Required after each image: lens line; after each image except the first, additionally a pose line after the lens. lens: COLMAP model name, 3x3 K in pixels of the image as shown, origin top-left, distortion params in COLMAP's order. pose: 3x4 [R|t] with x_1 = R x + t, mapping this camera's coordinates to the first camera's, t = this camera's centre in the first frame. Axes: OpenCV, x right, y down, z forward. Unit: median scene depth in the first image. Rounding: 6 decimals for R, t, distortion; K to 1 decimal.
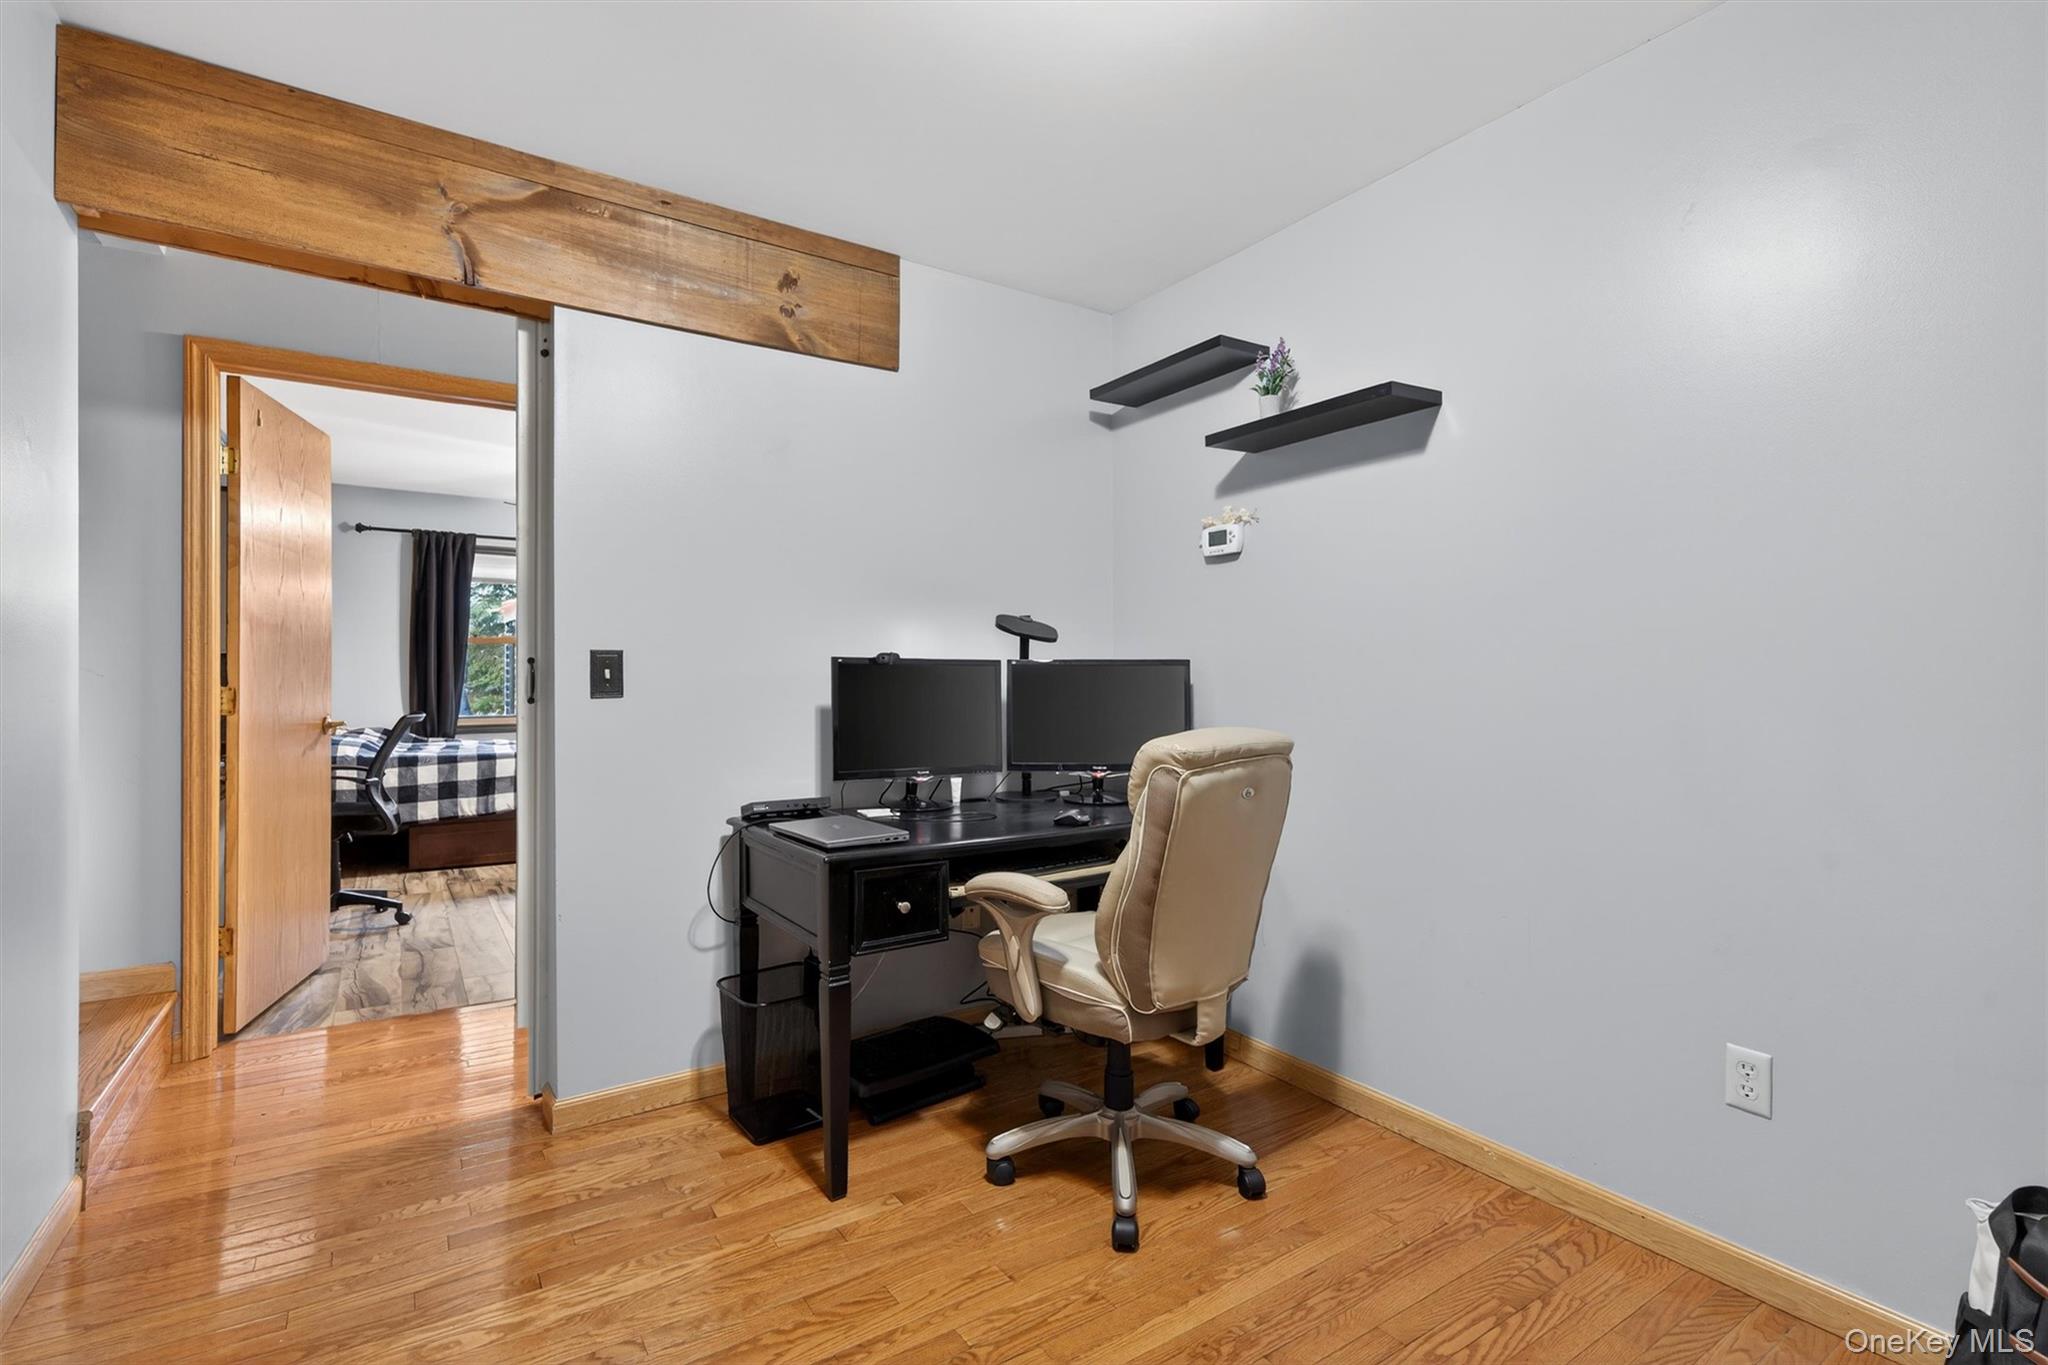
lens RADIAL K [[912.5, 0, 1012.4], [0, 912.5, 684.7], [0, 0, 1]] dist [-0.007203, 0.002511]
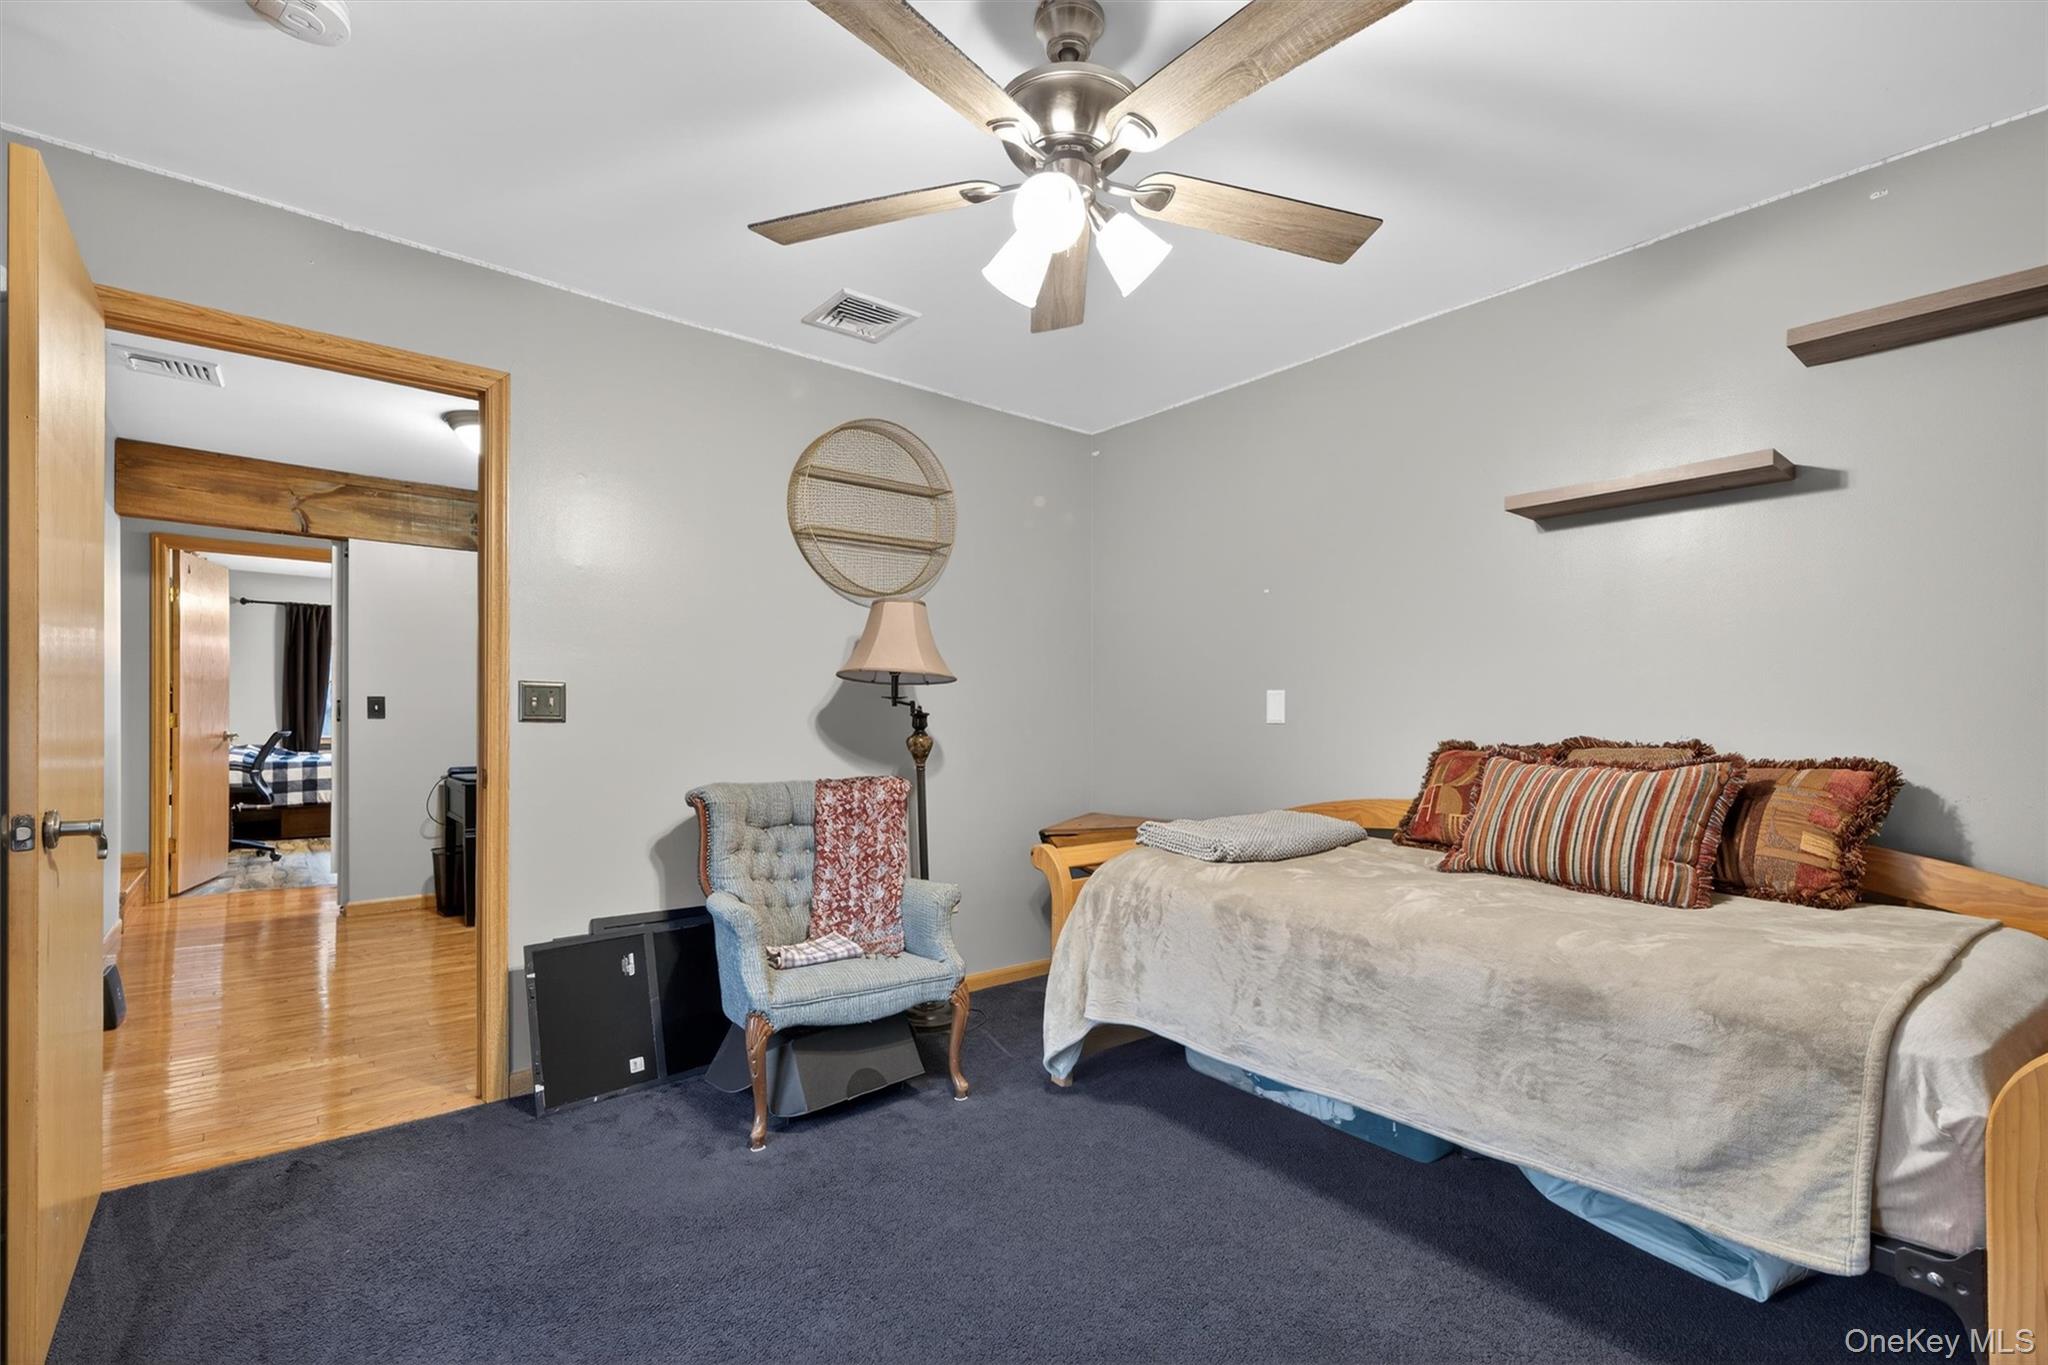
lens RADIAL K [[912.5, 0, 1062.4], [0, 912.5, 721.7], [0, 0, 1]] dist [-0.007203, 0.002511]
pose [[0.993047, 0.002671, 0.117692, 0.665015], [-0.003086, 0.999990, 0.003345, 0.007098], [-0.117682, -0.003685, 0.993044, -0.966288]]
